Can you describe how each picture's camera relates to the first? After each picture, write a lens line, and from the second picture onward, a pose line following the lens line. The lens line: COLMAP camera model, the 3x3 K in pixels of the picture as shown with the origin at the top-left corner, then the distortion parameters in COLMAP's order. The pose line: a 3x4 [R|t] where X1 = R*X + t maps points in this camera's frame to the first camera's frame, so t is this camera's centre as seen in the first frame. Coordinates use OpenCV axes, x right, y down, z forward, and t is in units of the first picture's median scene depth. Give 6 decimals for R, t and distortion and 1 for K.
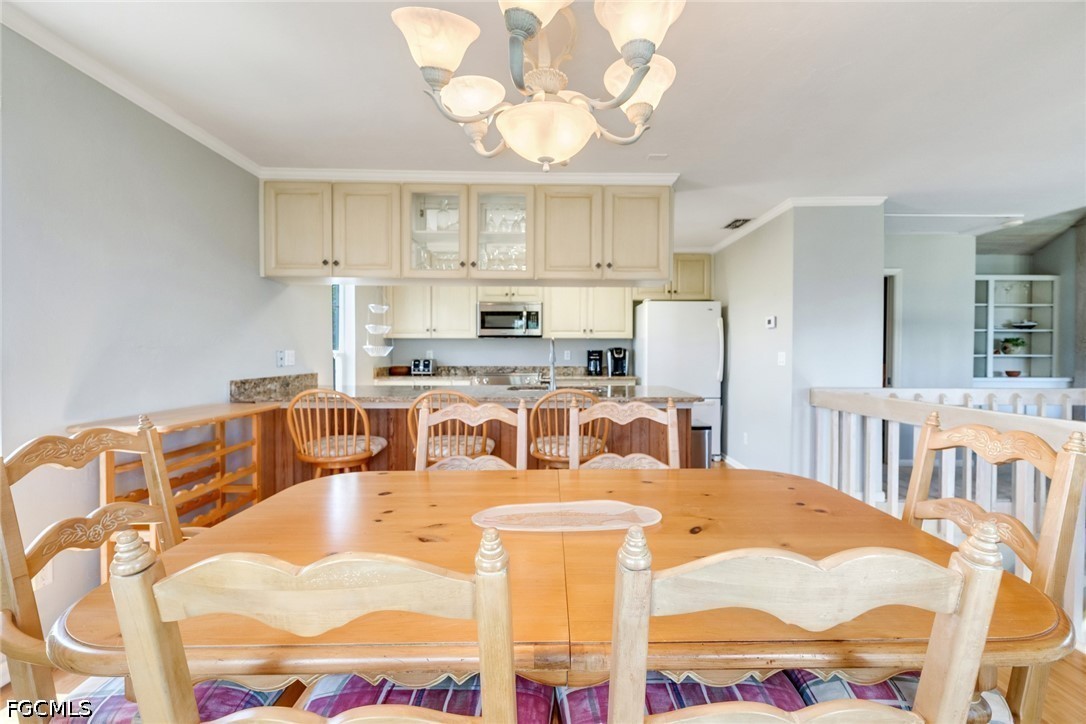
lens RADIAL K [[437.7, 0, 541.8], [0, 437.7, 366.8], [0, 0, 1]] dist [0.000603, -0.000134]
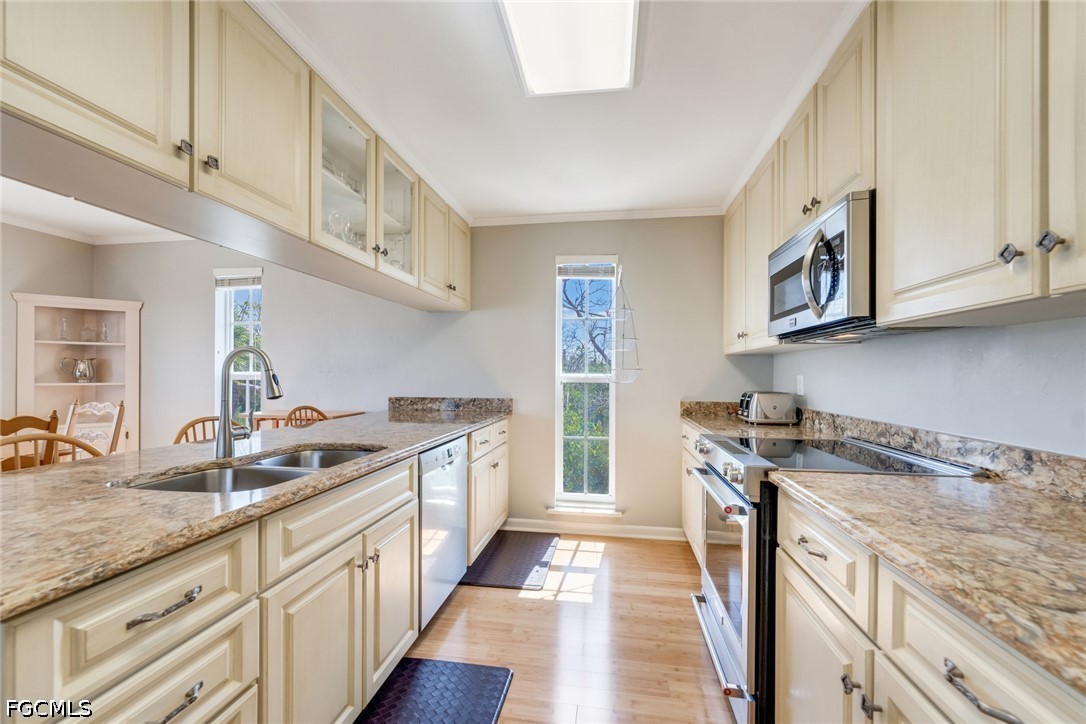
lens RADIAL K [[437.7, 0, 541.8], [0, 437.7, 366.8], [0, 0, 1]] dist [0.000603, -0.000134]
pose [[-0.174353, -0.017444, -0.984529, 0.284229], [-0.035253, 0.999313, -0.011463, -0.032641], [0.984052, 0.032709, -0.174848, 0.856386]]
